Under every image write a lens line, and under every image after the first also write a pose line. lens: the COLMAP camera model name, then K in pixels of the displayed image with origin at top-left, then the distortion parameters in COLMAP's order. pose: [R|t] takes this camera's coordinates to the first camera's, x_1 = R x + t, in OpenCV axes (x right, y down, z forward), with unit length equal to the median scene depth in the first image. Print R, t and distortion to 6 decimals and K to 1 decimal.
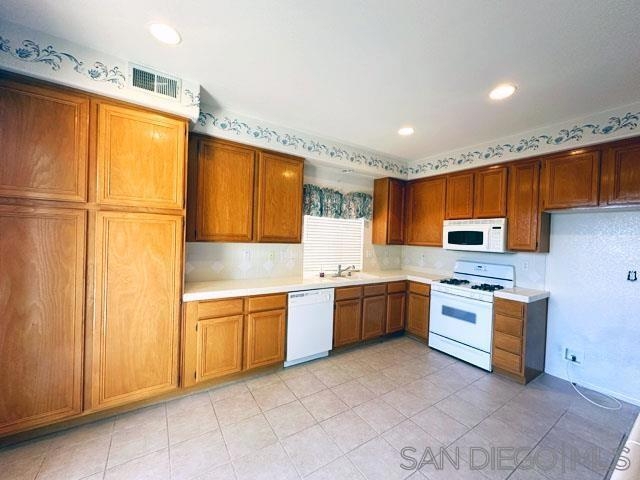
lens RADIAL K [[252.3, 0, 321.3], [0, 252.3, 238.8], [0, 0, 1]] dist [-0.001313, 0.000028]
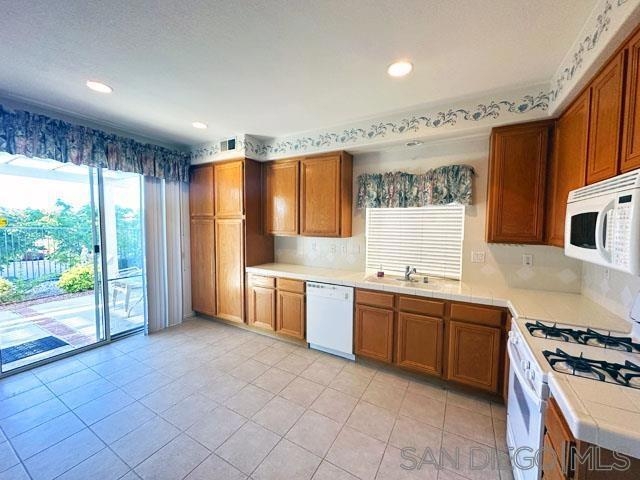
lens RADIAL K [[252.3, 0, 321.3], [0, 252.3, 238.8], [0, 0, 1]] dist [-0.001313, 0.000028]
pose [[0.462745, 0.018715, -0.886294, 0.708410], [-0.001941, 0.999796, 0.020098, 0.002661], [0.886489, -0.007581, 0.462687, 0.433550]]
